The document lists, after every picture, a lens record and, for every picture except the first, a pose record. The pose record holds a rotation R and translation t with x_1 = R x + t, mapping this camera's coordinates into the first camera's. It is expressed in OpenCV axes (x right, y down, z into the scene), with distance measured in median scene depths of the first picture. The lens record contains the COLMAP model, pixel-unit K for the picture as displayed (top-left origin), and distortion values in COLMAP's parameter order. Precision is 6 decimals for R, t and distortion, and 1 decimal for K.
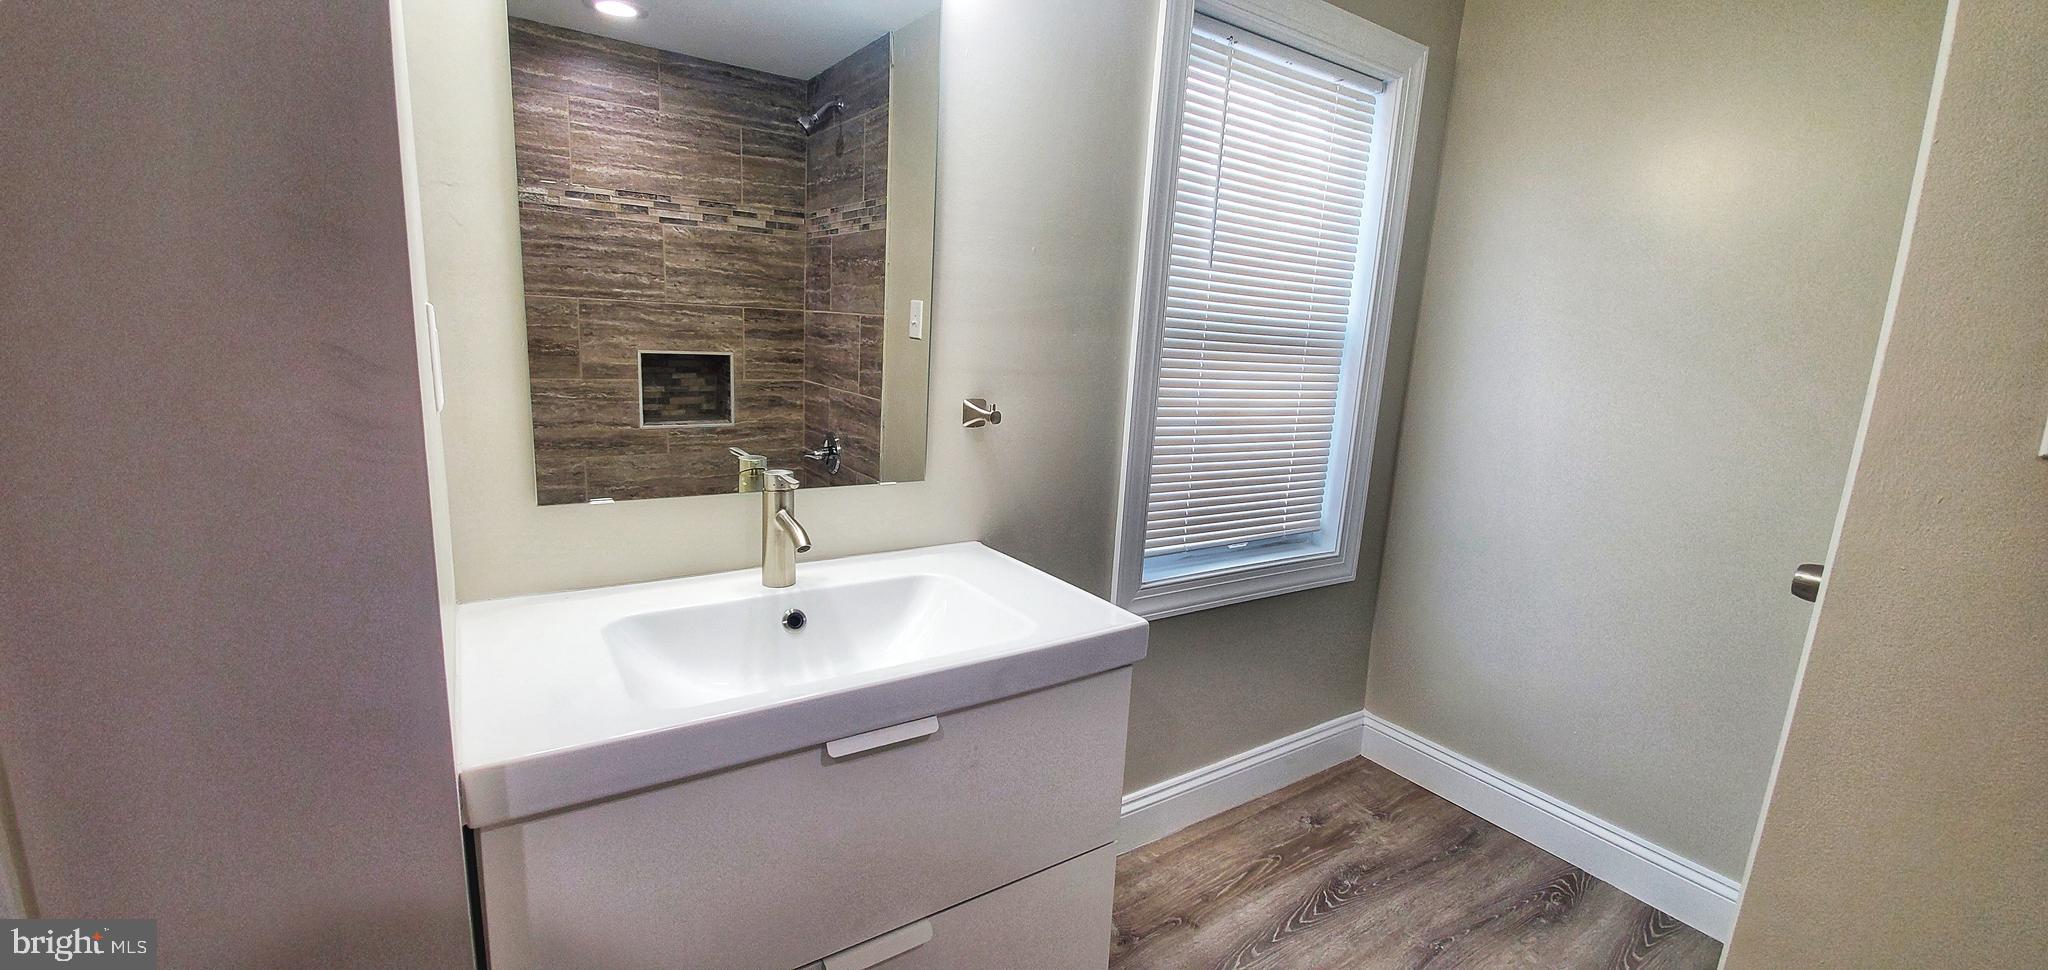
lens RADIAL K [[808.3, 0, 1018.2], [0, 808.3, 491.1], [0, 0, 1]] dist [-0.001192, -0.002040]
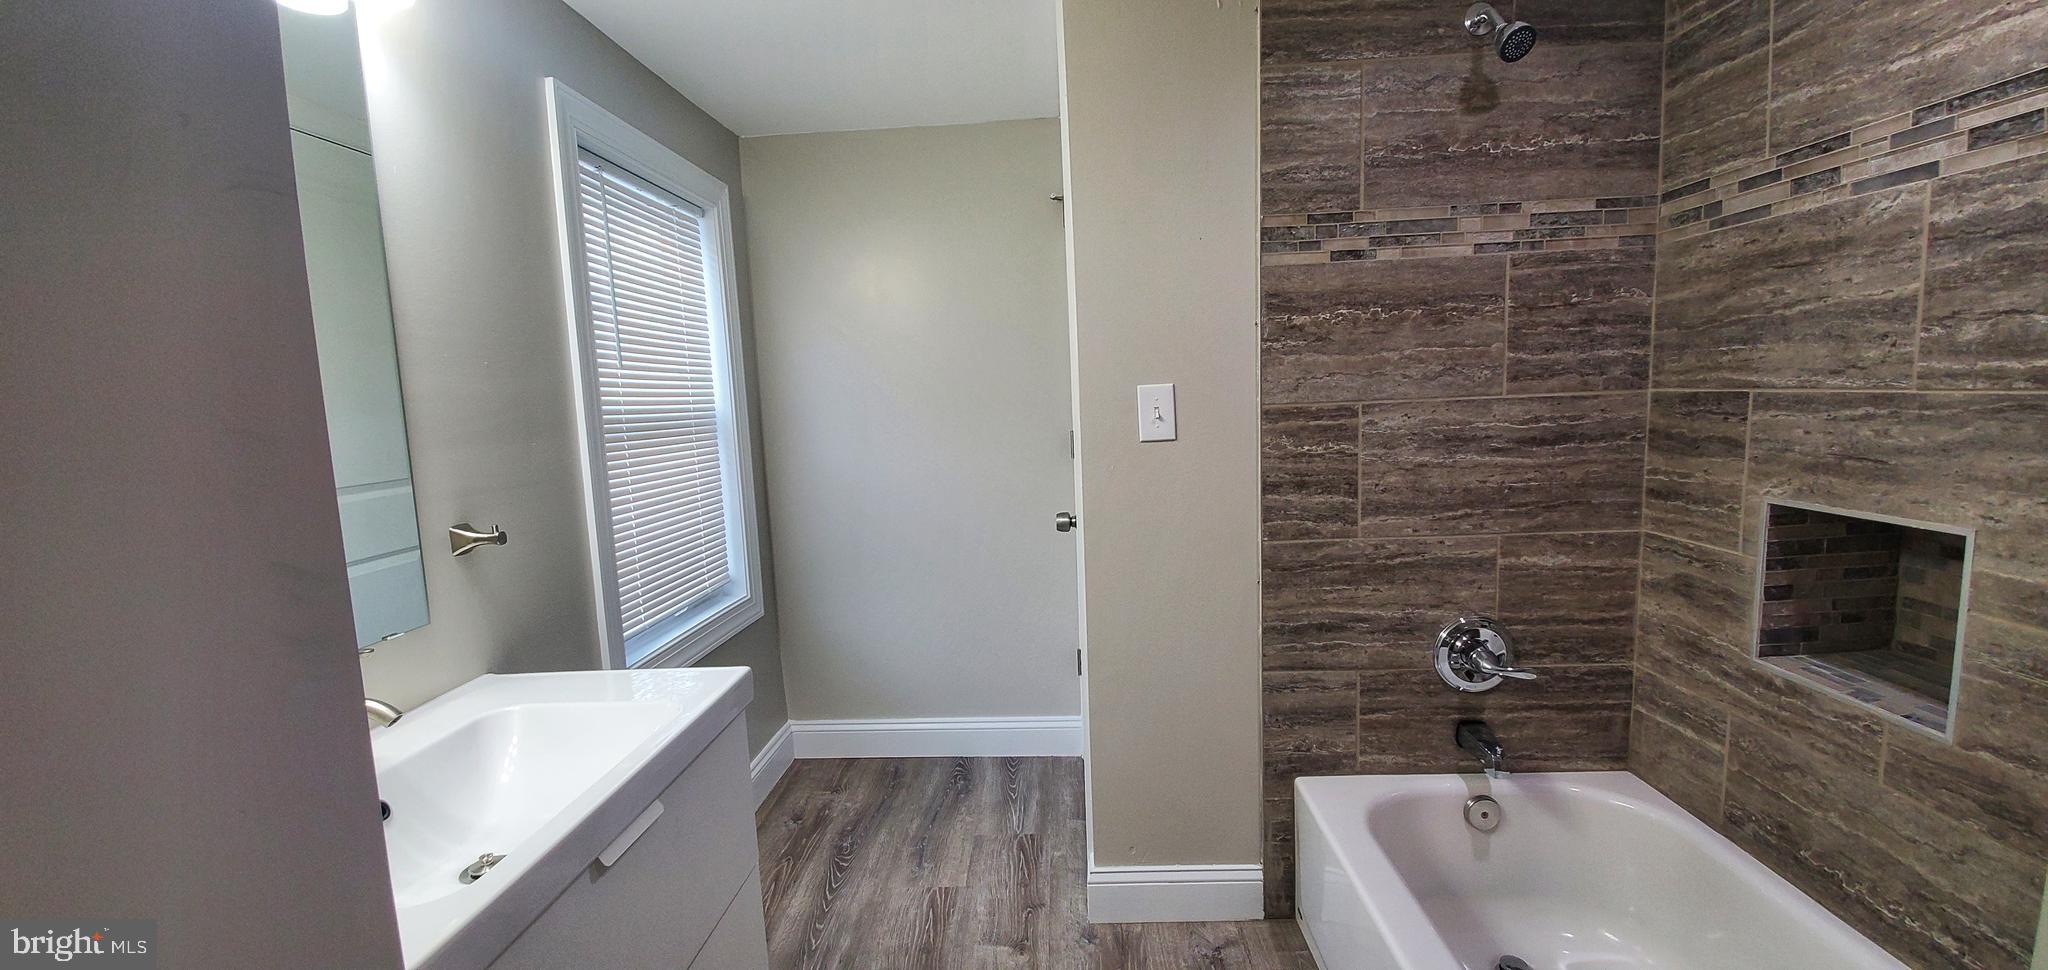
lens RADIAL K [[808.3, 0, 1035.4], [0, 808.3, 485.3], [0, 0, 1]] dist [-0.001192, -0.002040]
pose [[0.587830, -0.166856, 0.791590, -0.304016], [0.227990, 0.973005, 0.035791, -0.030788], [-0.776193, 0.159435, 0.610003, -0.073513]]
